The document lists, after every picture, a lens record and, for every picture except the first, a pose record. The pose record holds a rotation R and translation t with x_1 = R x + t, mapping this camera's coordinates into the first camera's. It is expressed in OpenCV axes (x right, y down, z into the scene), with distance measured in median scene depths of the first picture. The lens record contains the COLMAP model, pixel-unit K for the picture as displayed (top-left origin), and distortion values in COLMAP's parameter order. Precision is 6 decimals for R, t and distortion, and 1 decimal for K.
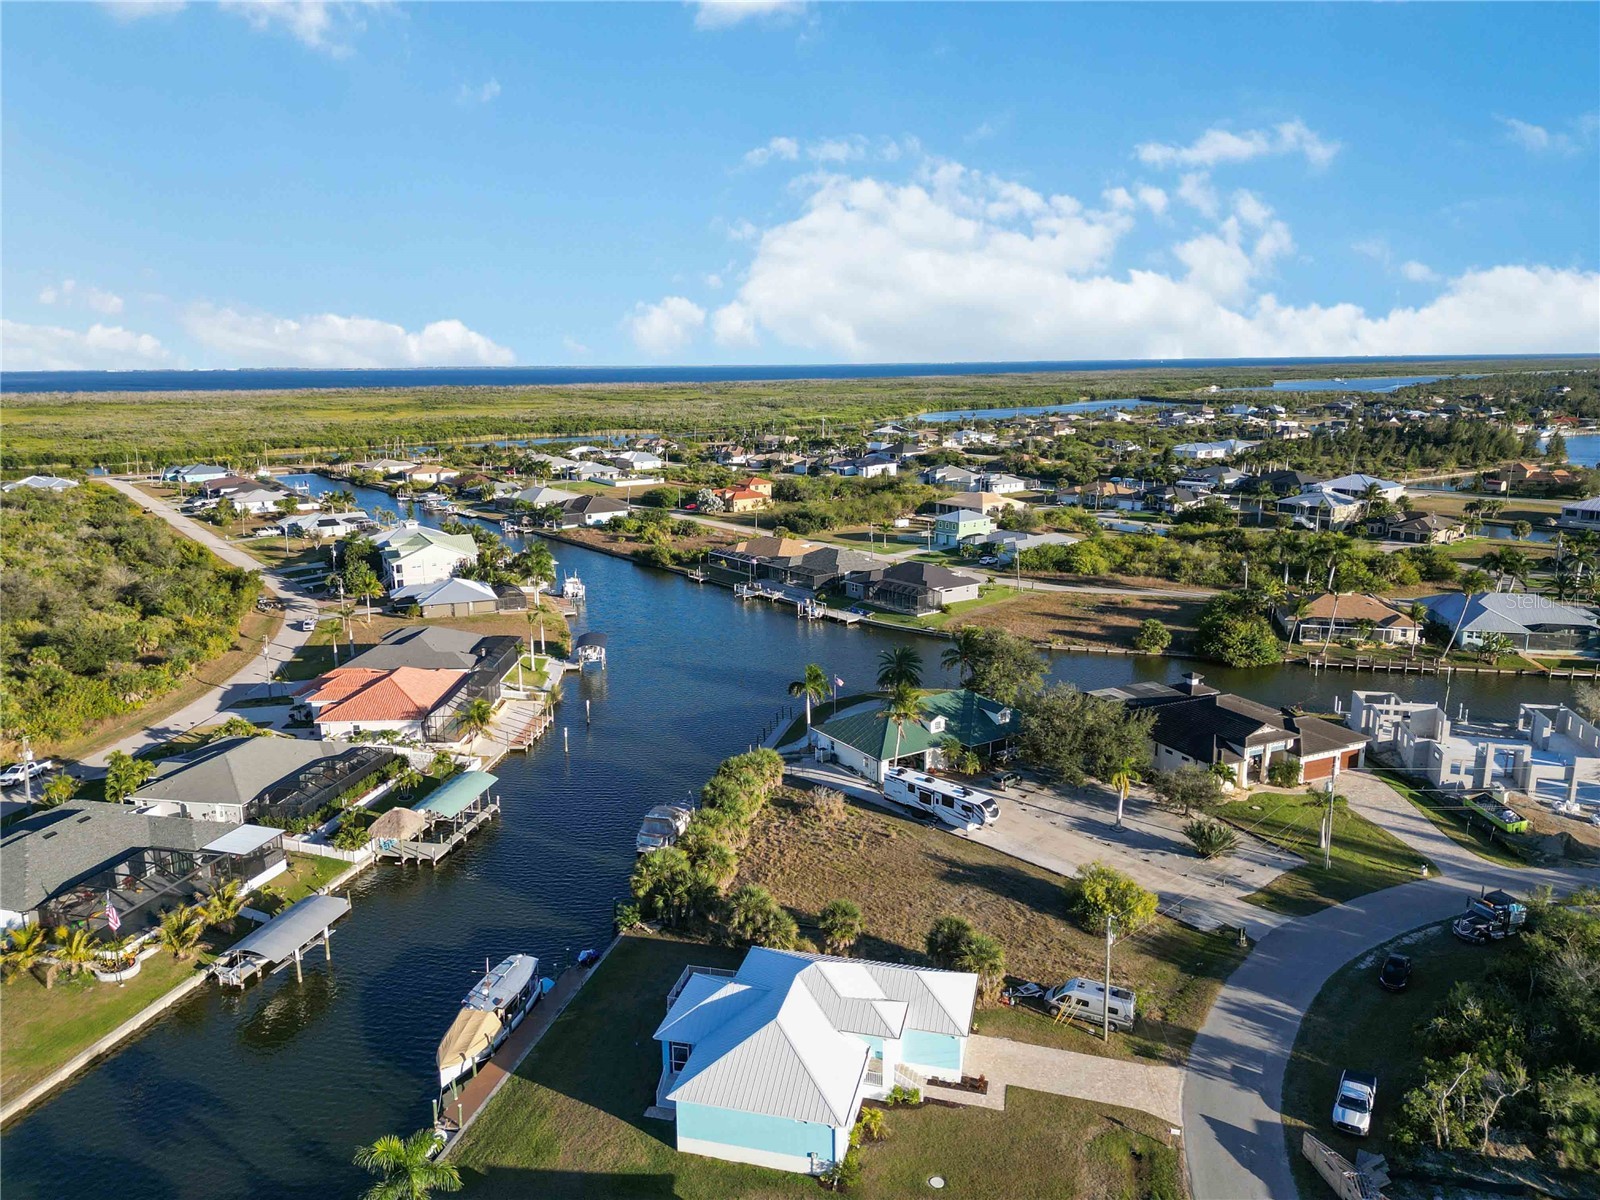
lens RADIAL K [[1114.9, 0, 800.0], [0, 1114.9, 600.0], [0, 0, 1]] dist [0.085867, -0.091281]
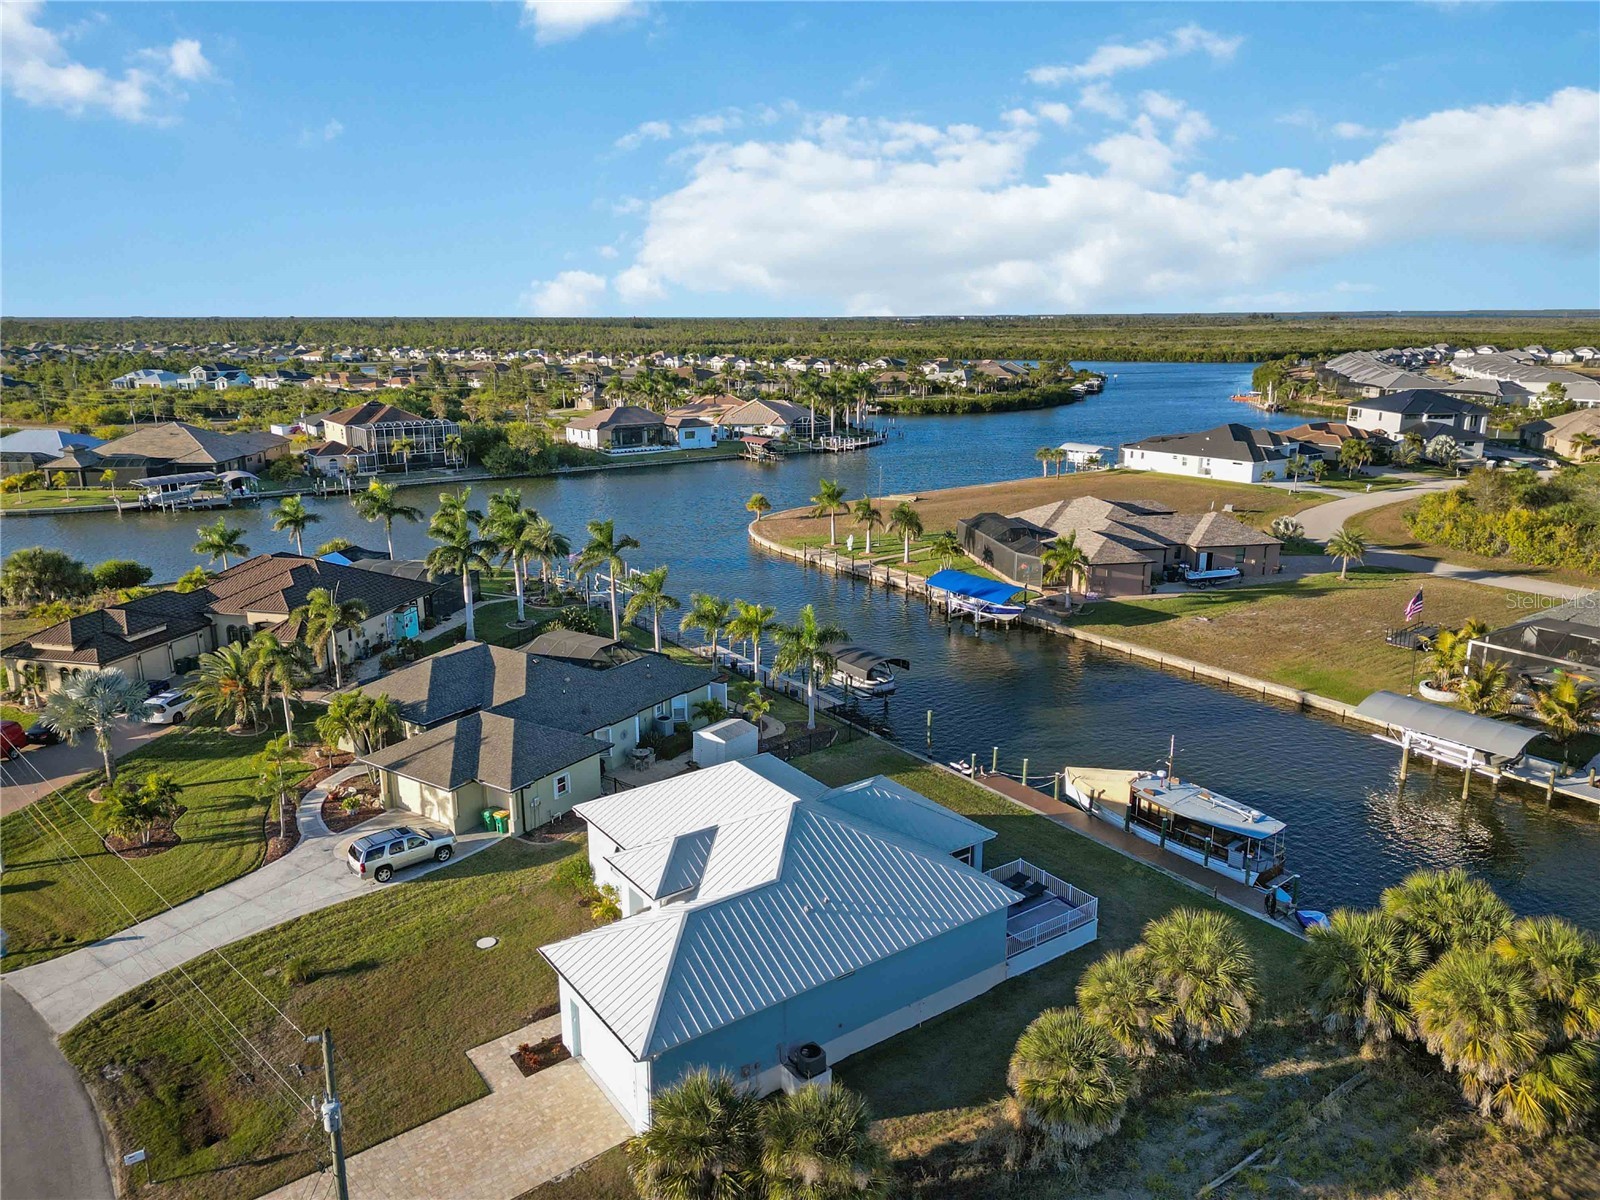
lens RADIAL K [[1114.9, 0, 800.0], [0, 1114.9, 600.0], [0, 0, 1]] dist [0.085867, -0.091281]
pose [[-0.645117, 0.200240, -0.737380, 0.309593], [-0.150289, 0.912945, 0.379400, 0.001302], [0.749158, 0.355577, -0.558862, 0.947176]]
